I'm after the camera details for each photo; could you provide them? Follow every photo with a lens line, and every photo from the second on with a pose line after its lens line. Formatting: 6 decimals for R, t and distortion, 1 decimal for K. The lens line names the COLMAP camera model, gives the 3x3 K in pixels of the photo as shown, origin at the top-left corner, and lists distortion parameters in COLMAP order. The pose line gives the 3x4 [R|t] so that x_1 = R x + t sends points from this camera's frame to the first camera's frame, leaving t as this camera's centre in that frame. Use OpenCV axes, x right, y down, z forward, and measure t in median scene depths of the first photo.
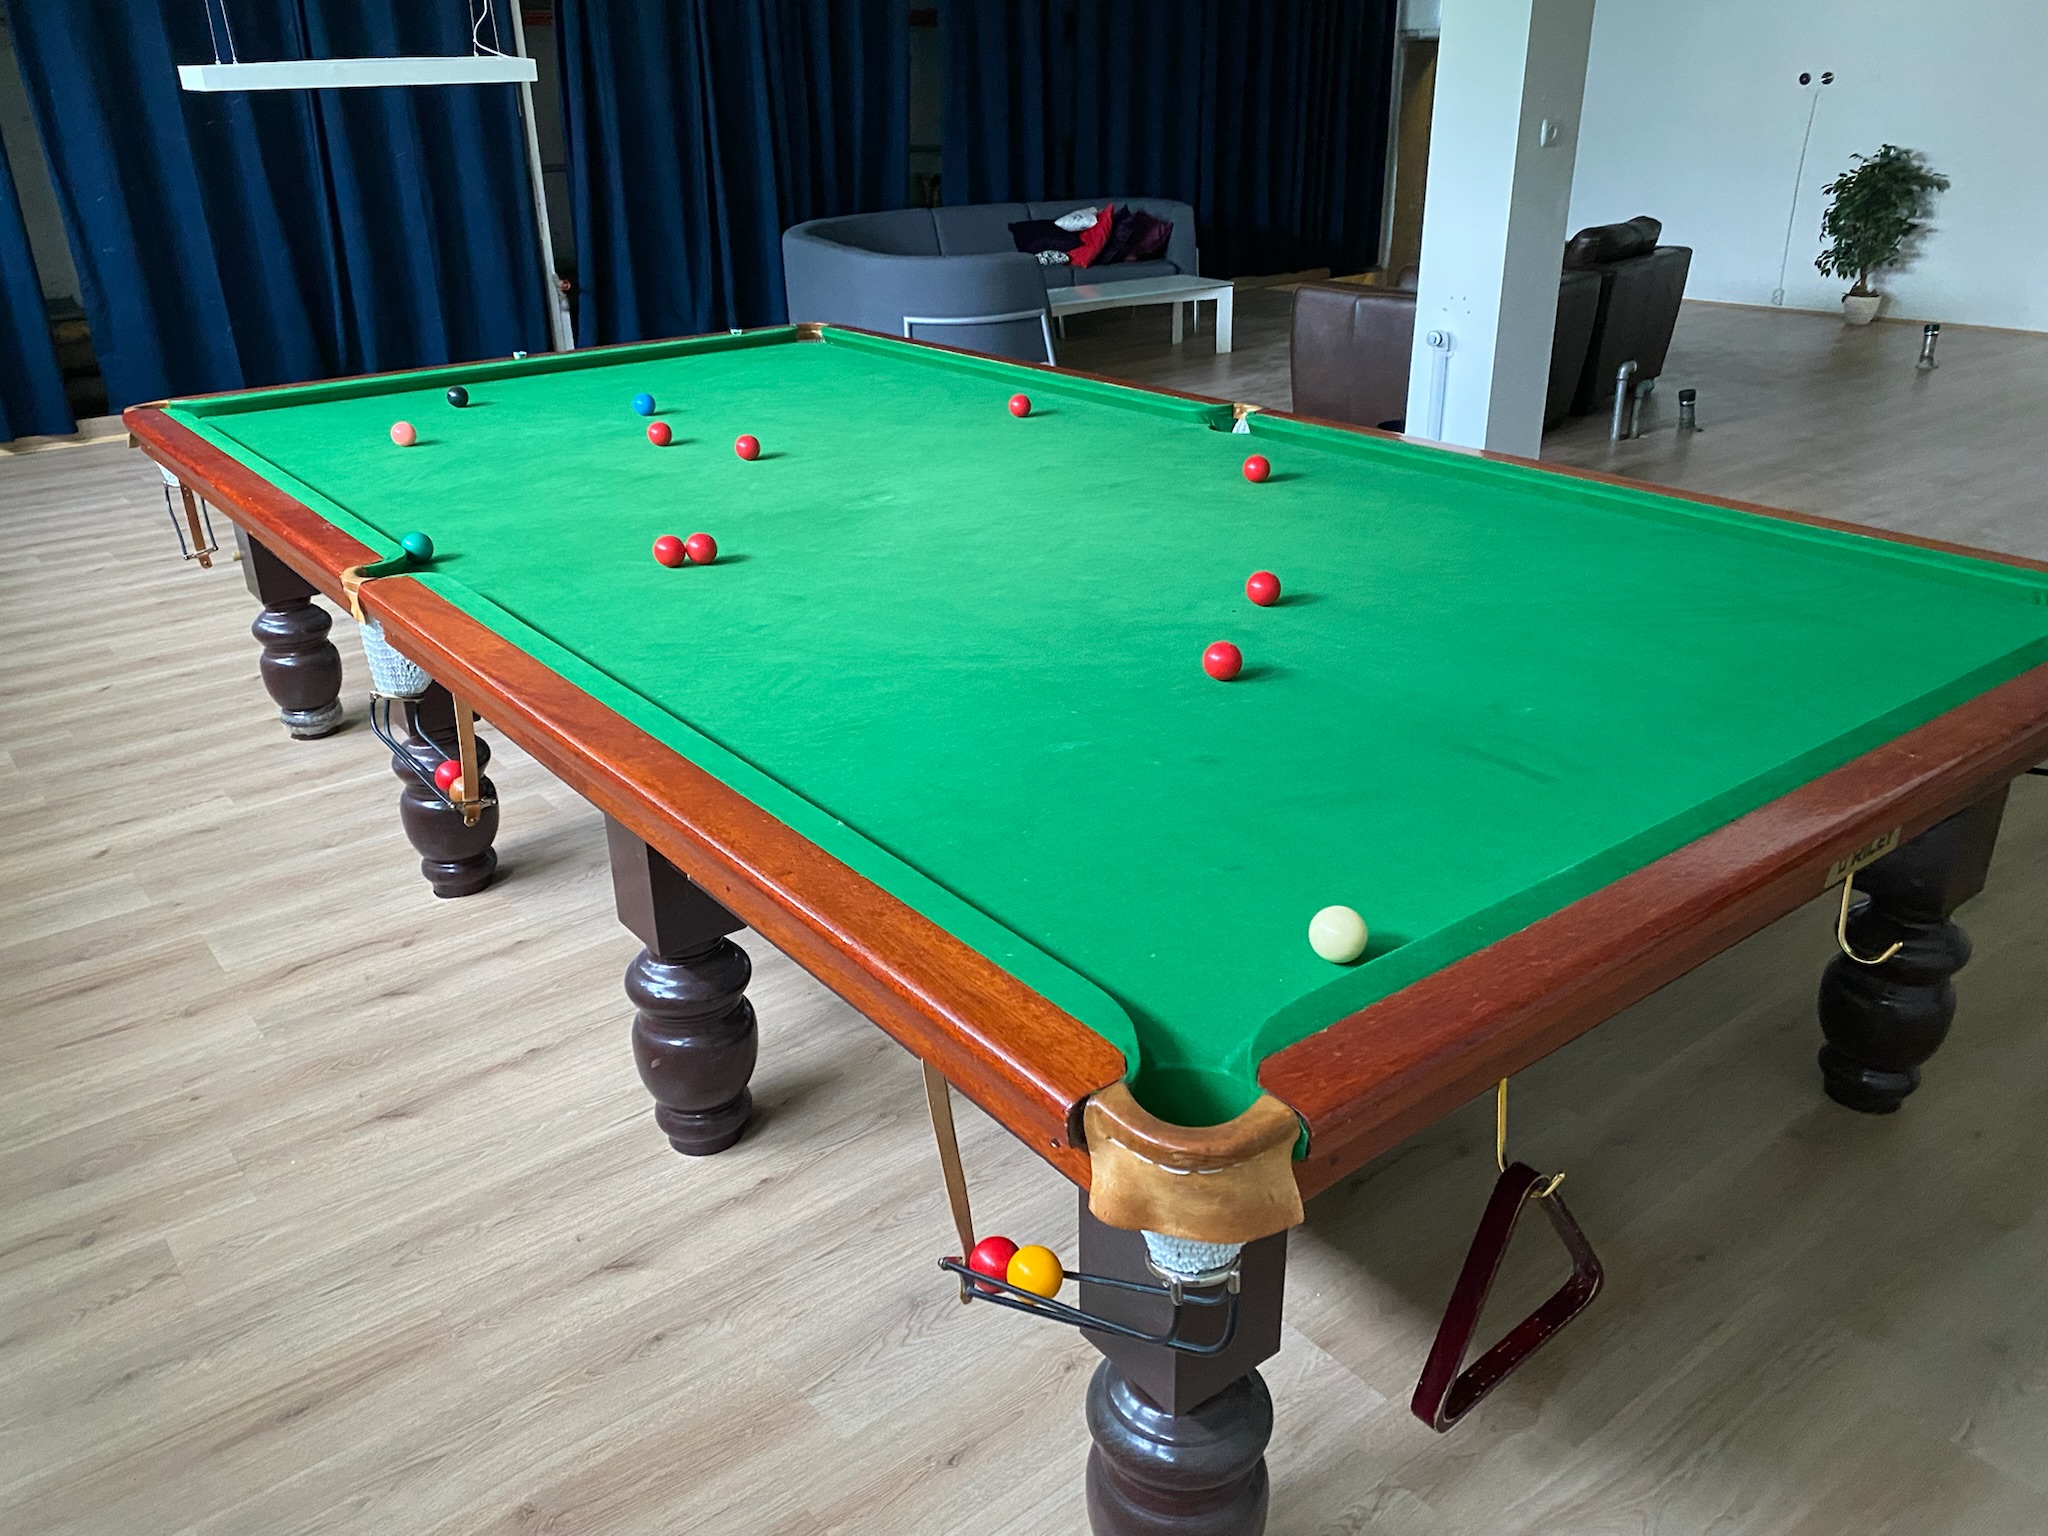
lens RADIAL K [[1559.5, 0, 1029.8], [0, 1559.5, 770.1], [0, 0, 1]] dist [0.025876, -0.035891]
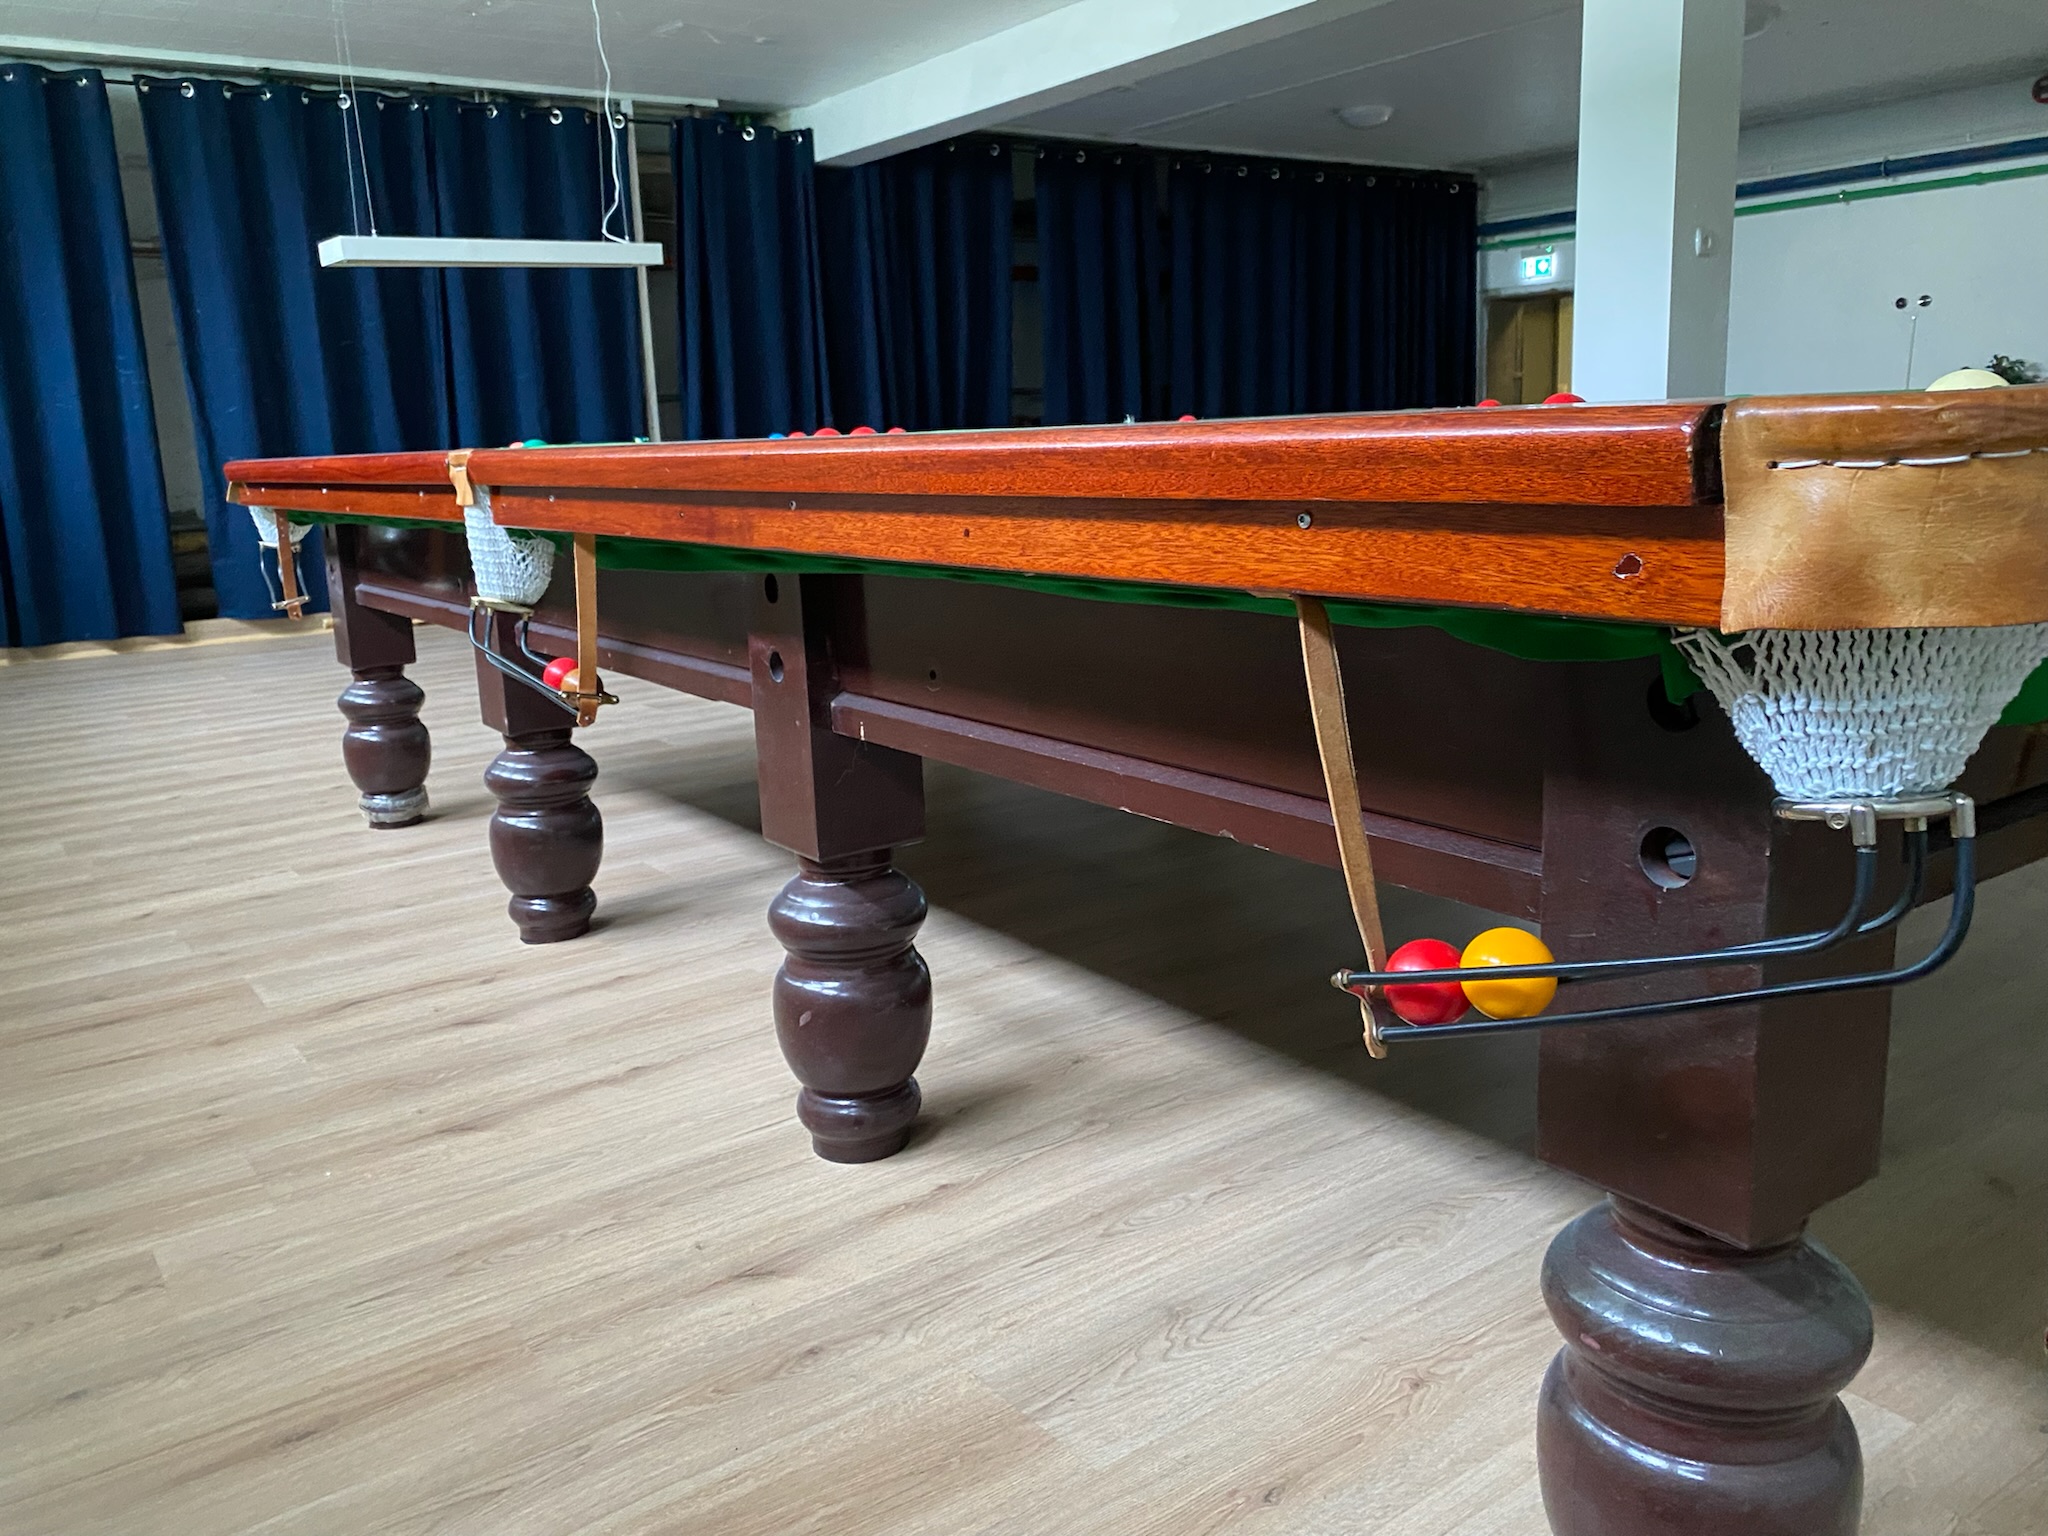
lens RADIAL K [[1559.5, 0, 1027.7], [0, 1559.5, 758.2], [0, 0, 1]] dist [0.025876, -0.035891]
pose [[0.998854, -0.014206, -0.045698, -0.088524], [0.004203, 0.977274, -0.211938, 0.211378], [0.047670, 0.211503, 0.976214, 0.220494]]
